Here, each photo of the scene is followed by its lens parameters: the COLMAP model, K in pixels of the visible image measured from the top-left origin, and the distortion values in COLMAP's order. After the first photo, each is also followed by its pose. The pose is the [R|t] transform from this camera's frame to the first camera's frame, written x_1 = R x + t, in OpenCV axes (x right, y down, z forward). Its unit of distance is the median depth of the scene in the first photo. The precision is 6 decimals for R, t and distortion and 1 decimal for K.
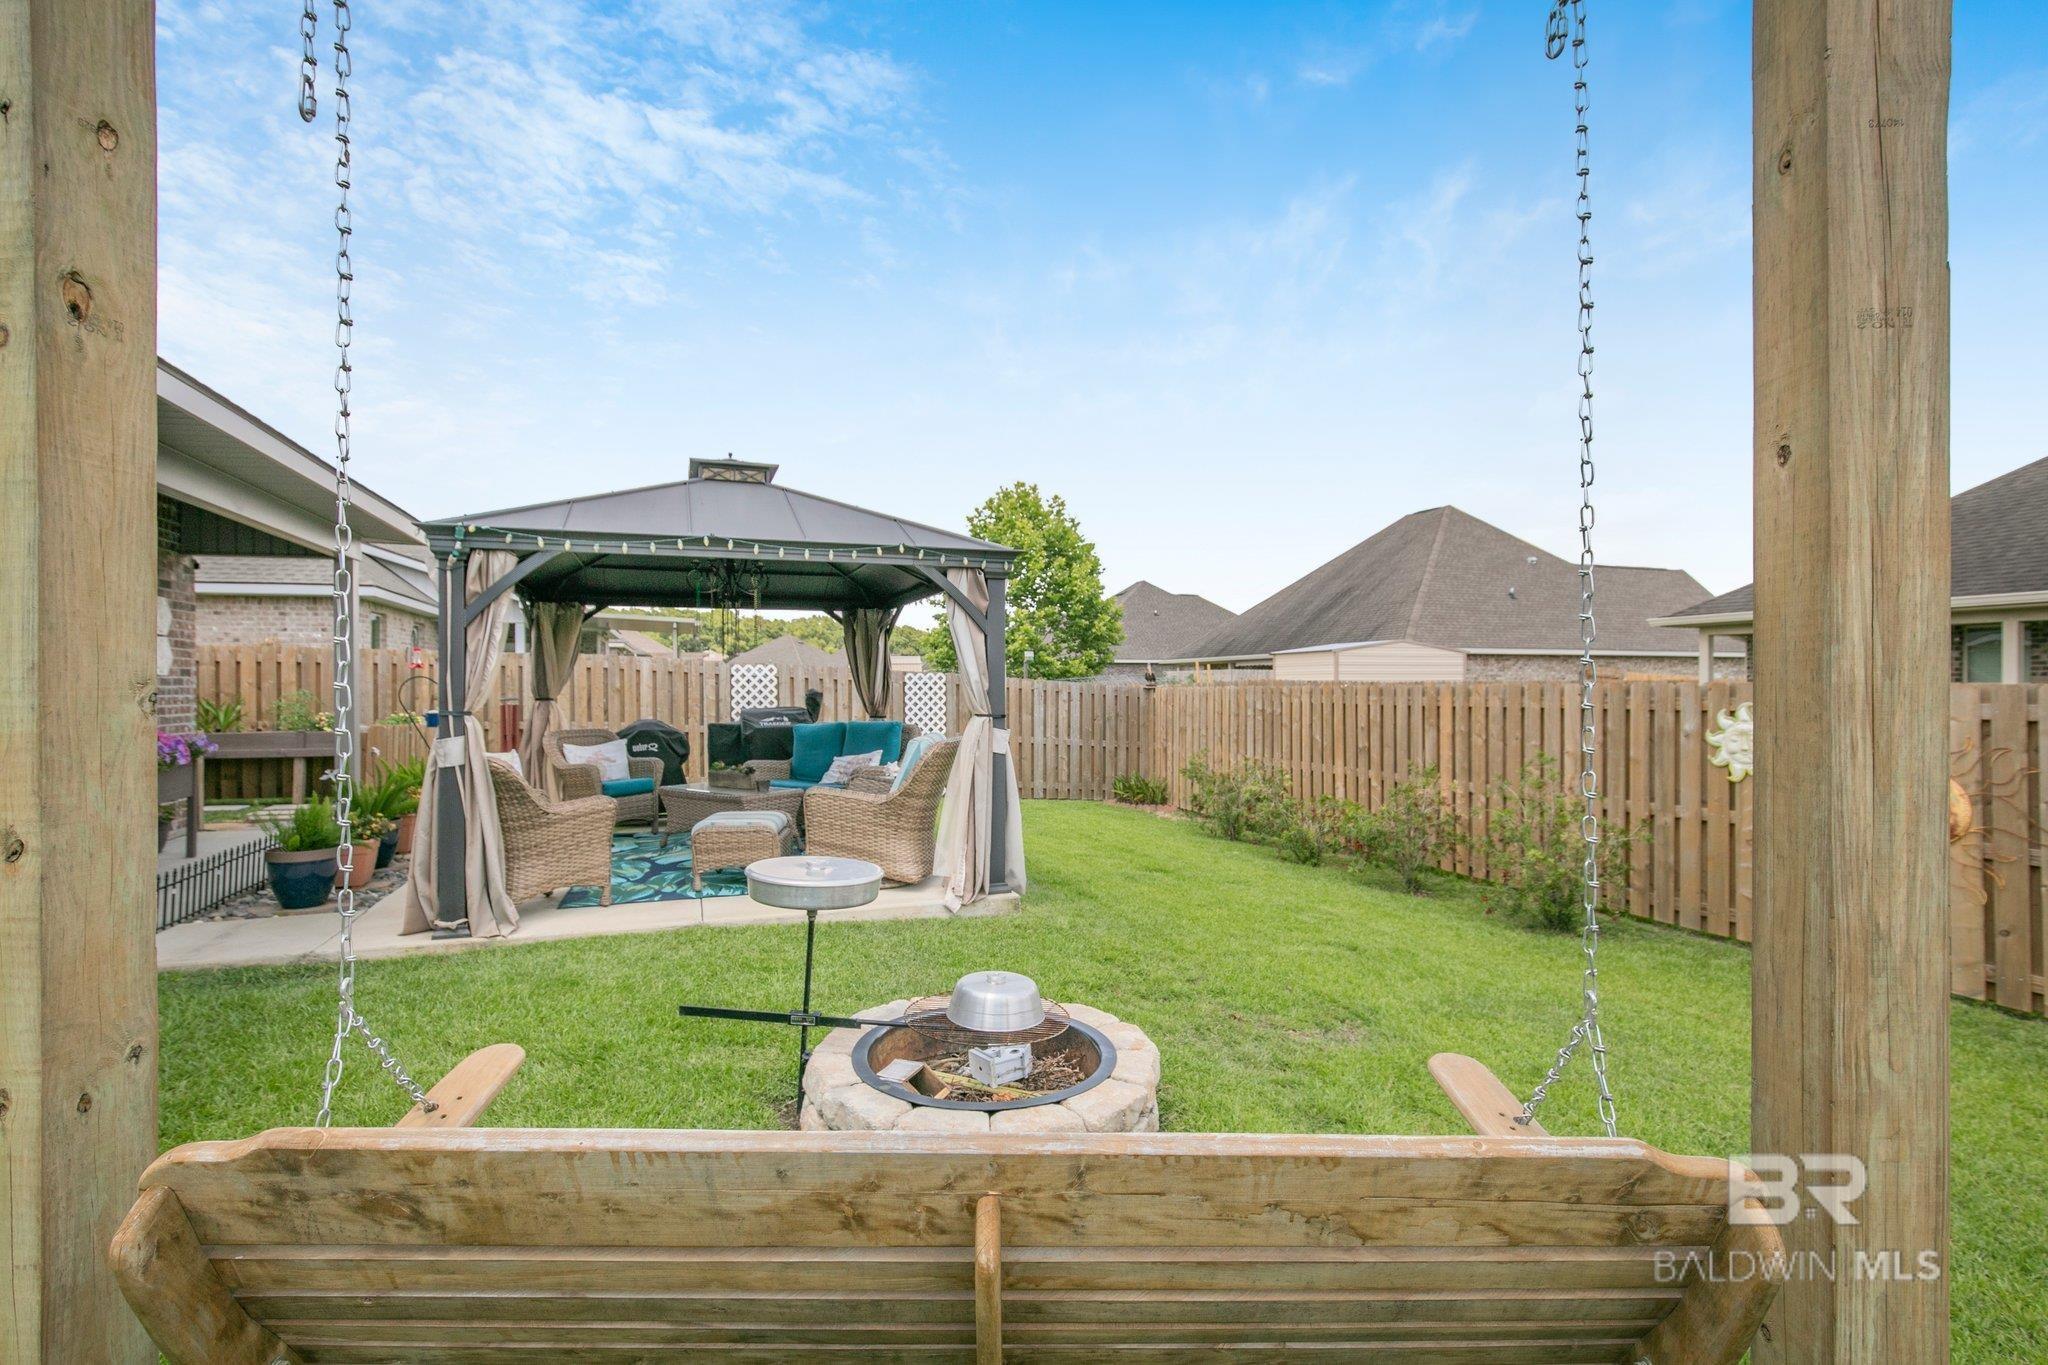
lens RADIAL K [[946.3, 0, 1025.2], [0, 946.3, 675.4], [0, 0, 1]] dist [-0.011141, 0.001777]
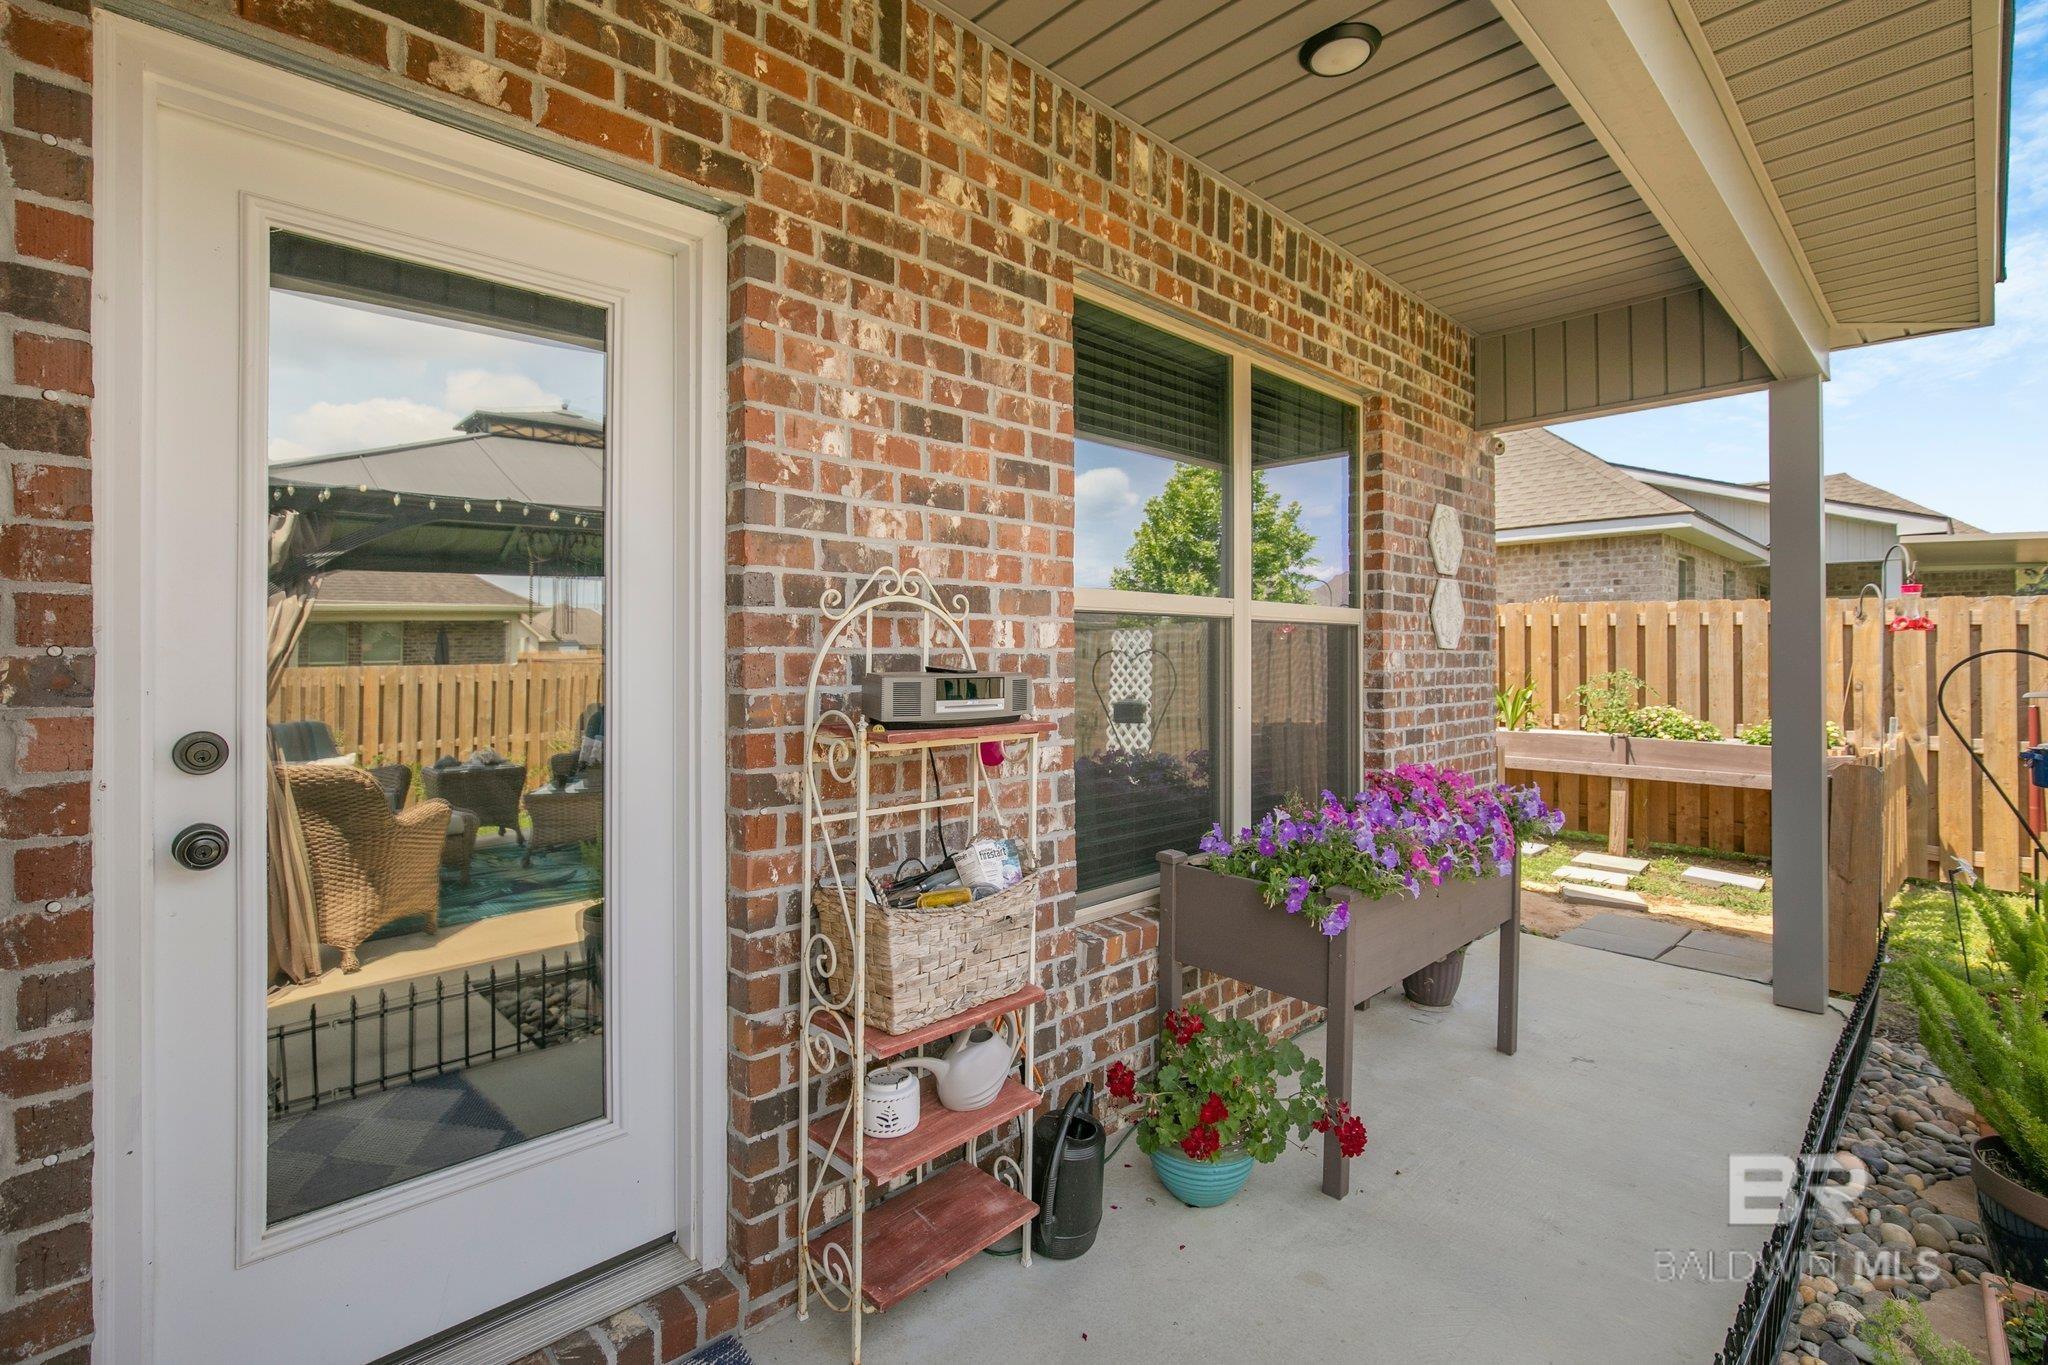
lens RADIAL K [[946.3, 0, 1029.4], [0, 946.3, 664.3], [0, 0, 1]] dist [-0.011141, 0.001777]
pose [[0.415959, 0.013098, -0.909289, -0.497468], [0.005914, 0.999836, 0.017108, -0.001845], [0.909364, -0.012494, 0.415813, 0.523644]]
